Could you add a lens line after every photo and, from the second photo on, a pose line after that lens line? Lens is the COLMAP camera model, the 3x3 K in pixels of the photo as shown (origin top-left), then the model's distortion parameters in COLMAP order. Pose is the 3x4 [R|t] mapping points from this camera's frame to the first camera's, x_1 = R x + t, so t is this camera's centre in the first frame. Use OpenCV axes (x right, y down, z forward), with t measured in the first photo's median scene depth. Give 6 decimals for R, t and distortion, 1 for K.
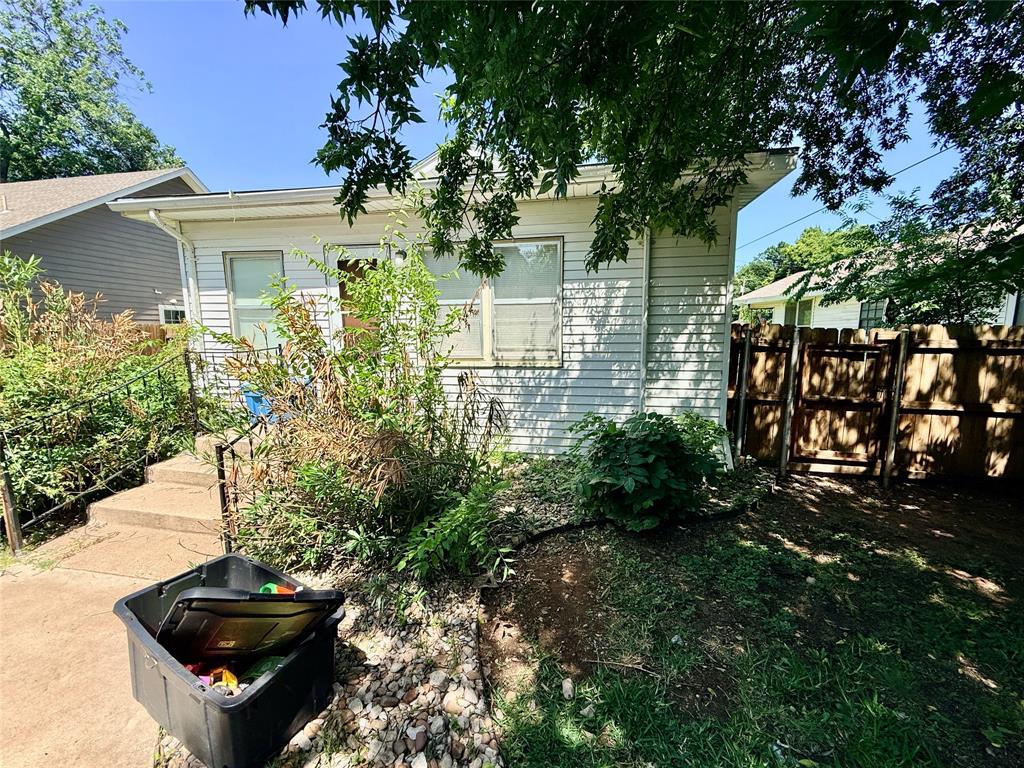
lens RADIAL K [[408.5, 0, 512.0], [0, 408.5, 384.0], [0, 0, 1]] dist [-0.001991, 0.000364]
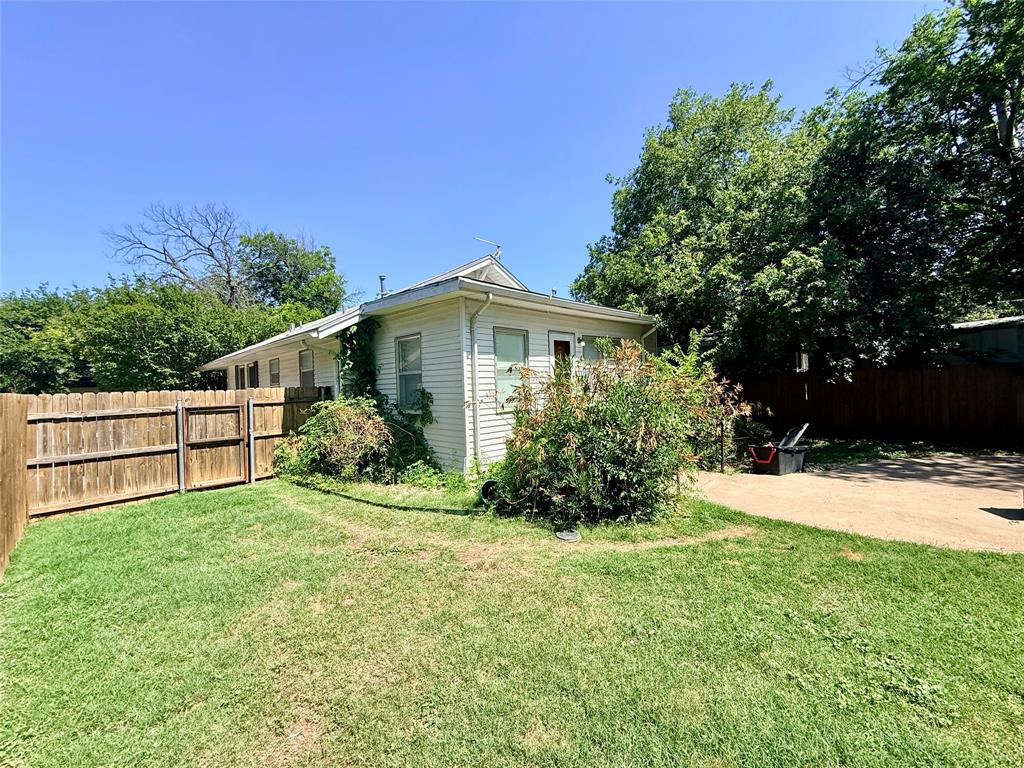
lens RADIAL K [[408.5, 0, 512.0], [0, 408.5, 384.0], [0, 0, 1]] dist [-0.001991, 0.000364]
pose [[0.567779, -0.019493, 0.822950, -2.141748], [0.145230, 0.986410, -0.076834, -0.041571], [-0.810268, 0.163142, 0.562894, 0.305612]]
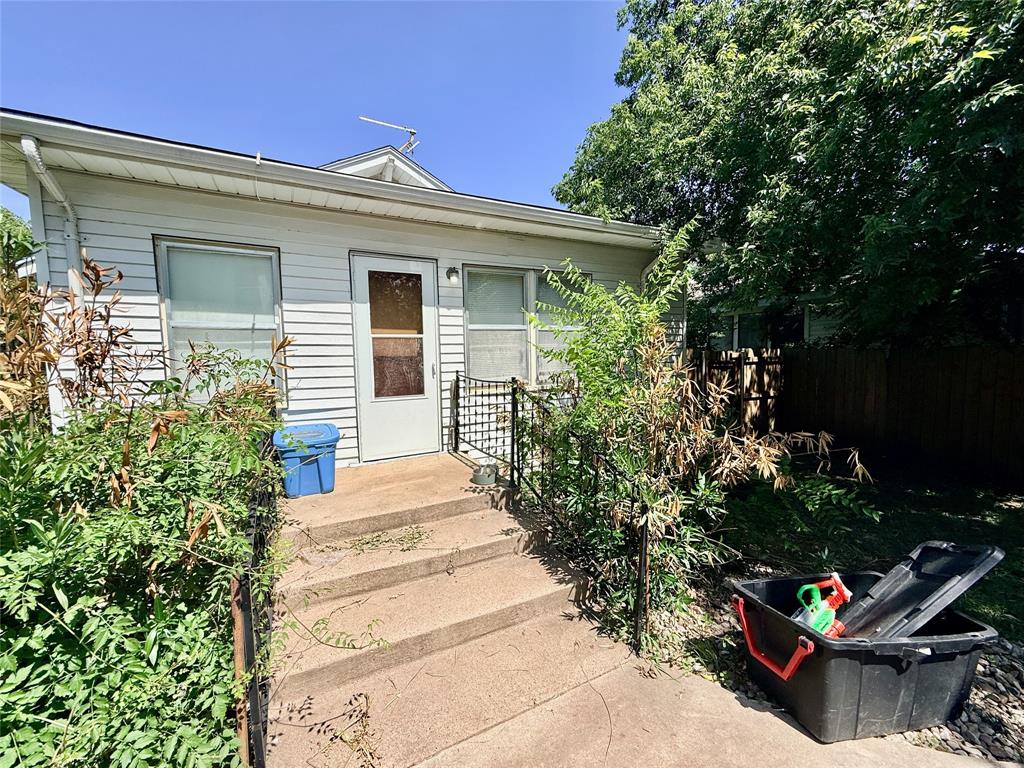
lens RADIAL K [[408.5, 0, 512.0], [0, 408.5, 384.0], [0, 0, 1]] dist [-0.001991, 0.000364]
pose [[0.786604, -0.057435, 0.614780, -0.827682], [0.093218, 0.995299, -0.026286, -0.042392], [-0.610380, 0.077985, 0.788260, 0.255304]]
